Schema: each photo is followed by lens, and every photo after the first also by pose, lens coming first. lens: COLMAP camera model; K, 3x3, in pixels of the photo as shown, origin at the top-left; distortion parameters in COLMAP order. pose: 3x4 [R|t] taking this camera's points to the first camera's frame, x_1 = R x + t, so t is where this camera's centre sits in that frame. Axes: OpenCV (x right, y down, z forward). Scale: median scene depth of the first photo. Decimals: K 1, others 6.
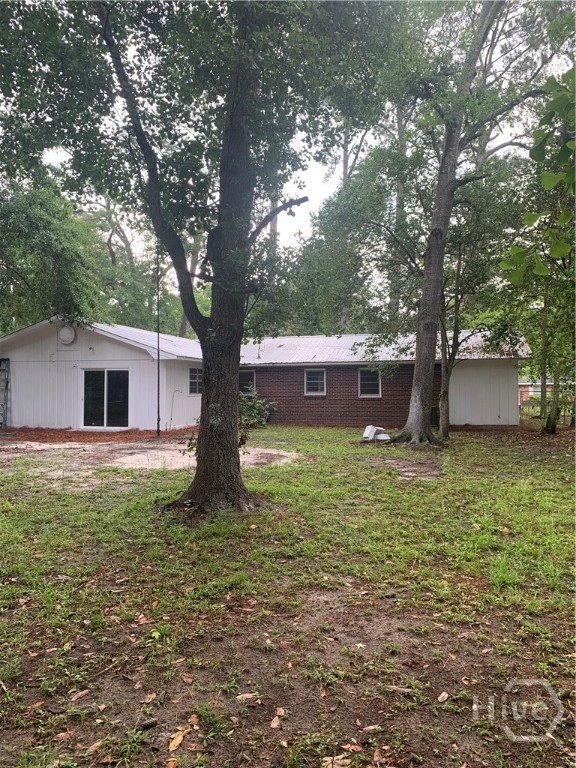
lens RADIAL K [[570.2, 0, 291.1], [0, 570.2, 381.8], [0, 0, 1]] dist [0.007819, -0.011971]
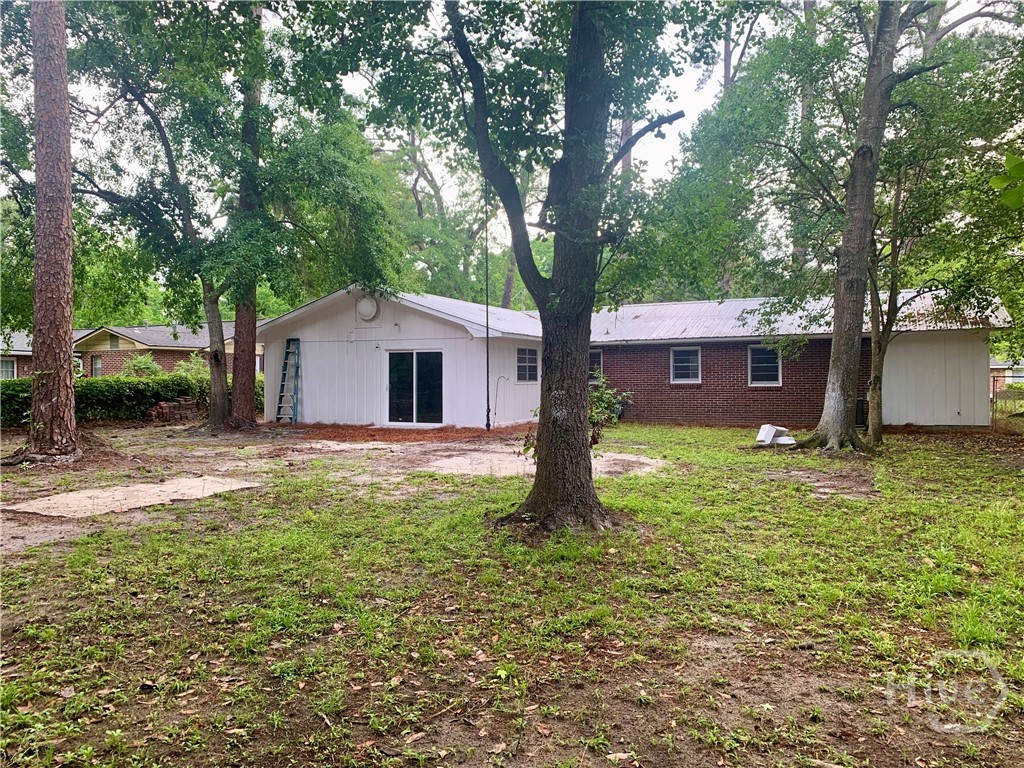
lens RADIAL K [[760.2, 0, 508.2], [0, 760.2, 384.2], [0, 0, 1]] dist [0.007819, -0.011971]
pose [[0.983476, -0.002104, -0.181027, -0.014687], [0.006027, 0.999759, 0.021121, 0.006457], [0.180938, -0.021863, 0.983251, -0.017227]]
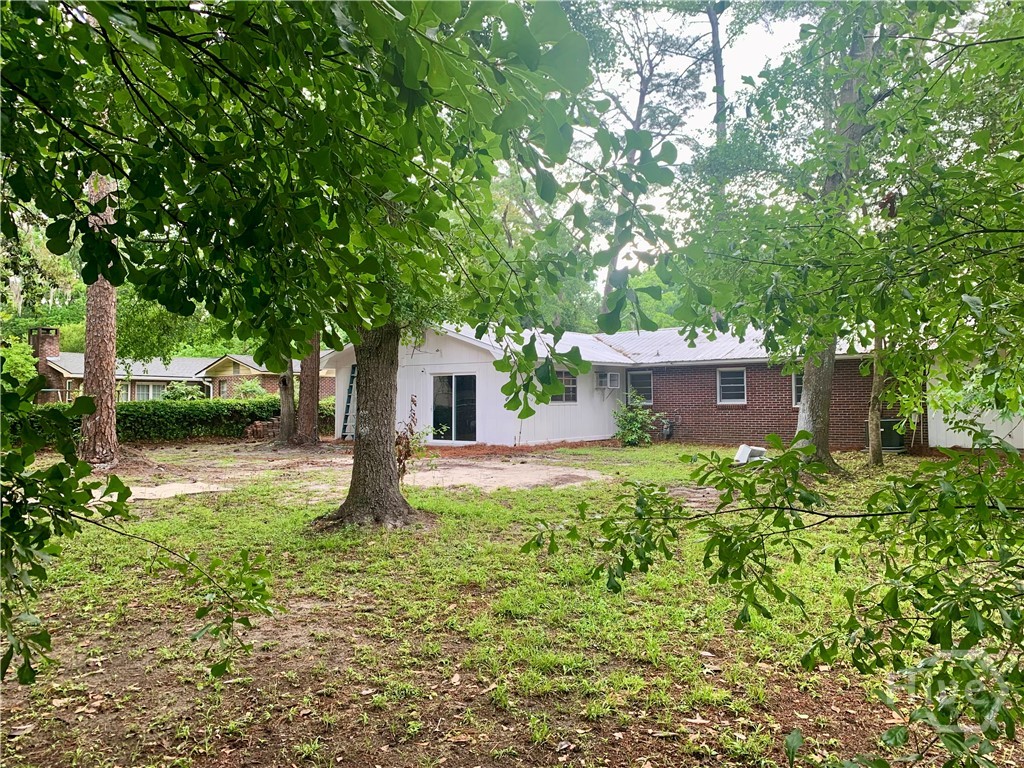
lens RADIAL K [[770.0, 0, 547.9], [0, 770.0, 385.5], [0, 0, 1]] dist [0.006798, -0.000818]
pose [[0.929625, -0.012300, -0.368302, 0.427592], [0.011029, 0.999924, -0.005558, 0.005800], [0.368343, 0.001105, 0.929689, -0.042097]]
